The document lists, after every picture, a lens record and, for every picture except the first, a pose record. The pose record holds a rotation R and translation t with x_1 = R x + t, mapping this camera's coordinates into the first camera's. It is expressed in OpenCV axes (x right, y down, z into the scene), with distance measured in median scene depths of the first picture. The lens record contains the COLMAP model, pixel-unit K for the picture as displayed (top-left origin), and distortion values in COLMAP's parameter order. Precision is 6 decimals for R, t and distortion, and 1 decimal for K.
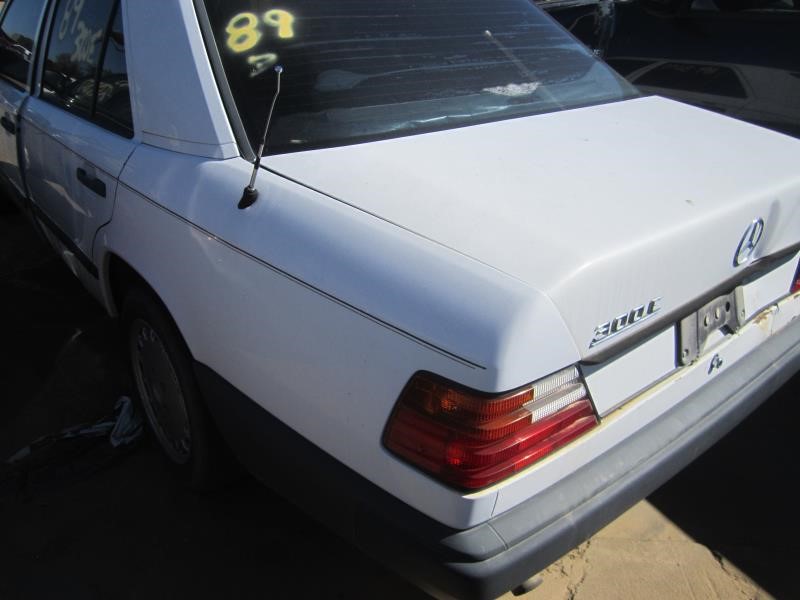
lens RADIAL K [[661.1, 0, 402.7], [0, 661.1, 301.8], [0, 0, 1]] dist [-0.044431, -0.003897]
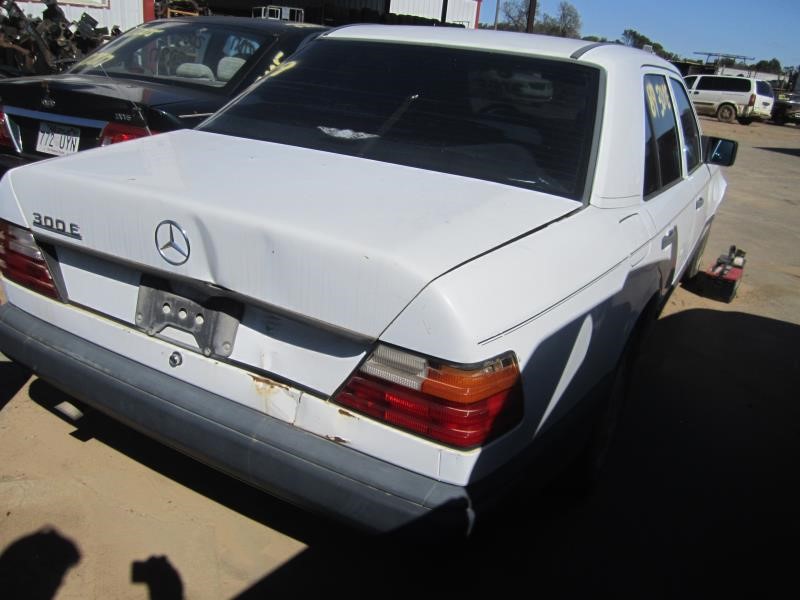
lens RADIAL K [[661.1, 0, 402.7], [0, 661.1, 301.8], [0, 0, 1]] dist [-0.044431, -0.003897]
pose [[0.354862, 0.329419, -0.874960, 1.352020], [-0.492116, 0.861541, 0.124777, -0.270673], [0.794918, 0.386303, 0.467841, 0.672747]]
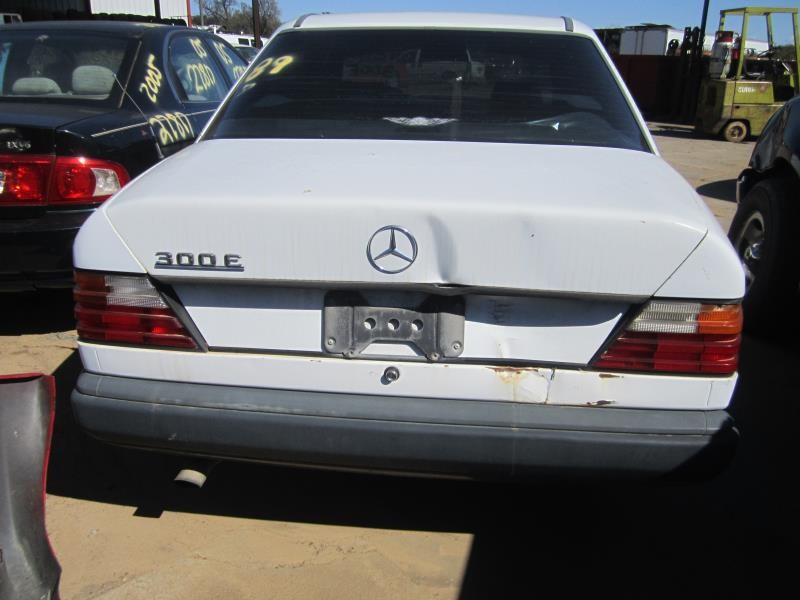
lens RADIAL K [[661.1, 0, 402.7], [0, 661.1, 301.8], [0, 0, 1]] dist [-0.044431, -0.003897]
pose [[0.699749, 0.226239, -0.677619, 1.021292], [-0.316258, 0.948622, -0.009867, -0.007563], [0.640572, 0.221206, 0.735347, 0.220413]]
